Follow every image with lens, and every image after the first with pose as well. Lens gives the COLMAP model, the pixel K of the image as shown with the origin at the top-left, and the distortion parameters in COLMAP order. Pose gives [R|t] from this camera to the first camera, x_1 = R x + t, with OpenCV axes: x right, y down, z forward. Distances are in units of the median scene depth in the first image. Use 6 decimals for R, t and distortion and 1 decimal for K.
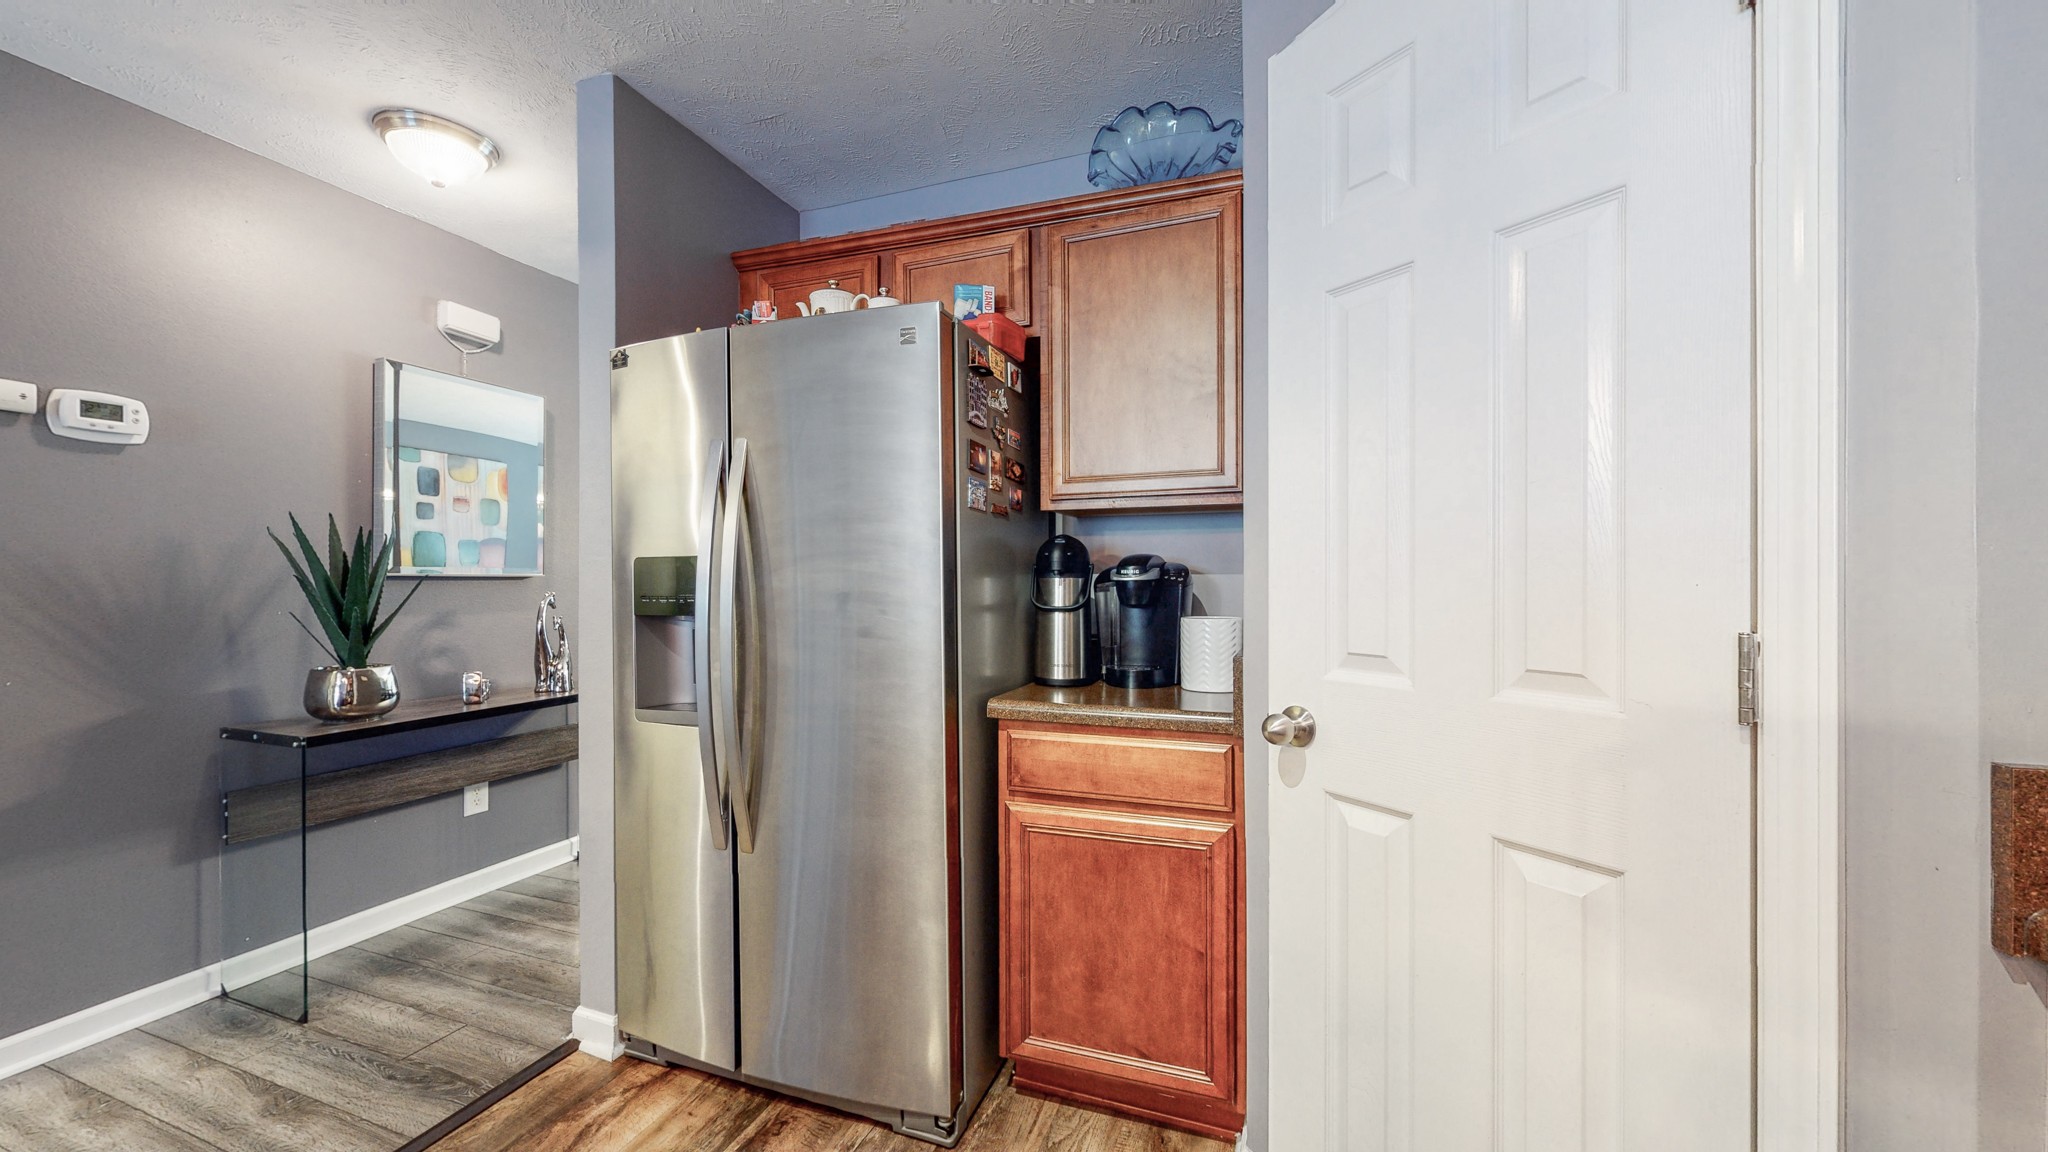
lens RADIAL K [[758.8, 0, 1016.2], [0, 758.8, 578.8], [0, 0, 1]] dist [0.000101, -0.000006]
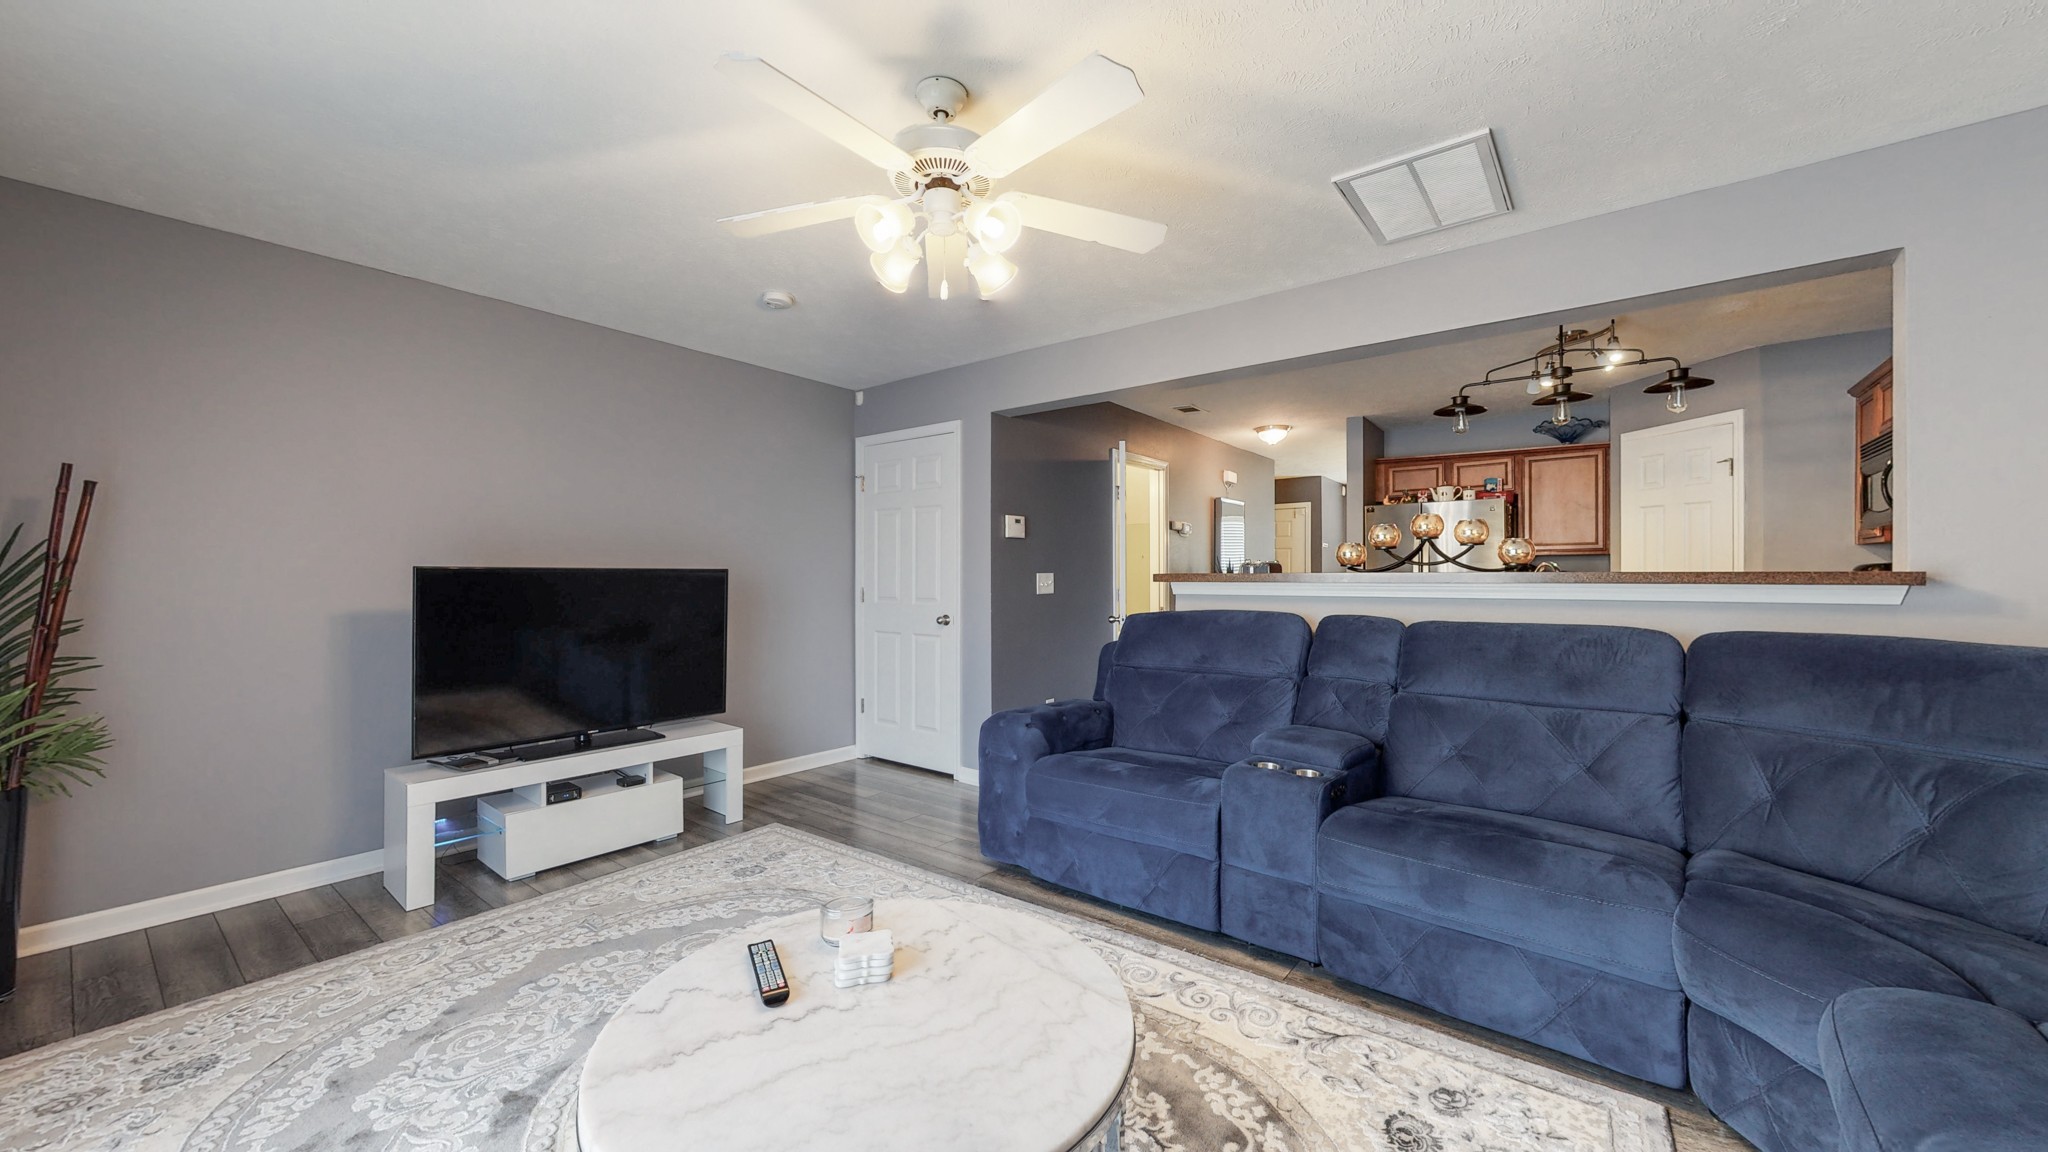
lens RADIAL K [[758.8, 0, 1026.6], [0, 758.8, 580.2], [0, 0, 1]] dist [0.000101, -0.000006]
pose [[0.949912, 0.001648, -0.312512, -0.817347], [-0.001263, 0.999998, 0.001435, -0.011045], [0.312514, -0.000968, 0.949913, -2.207626]]
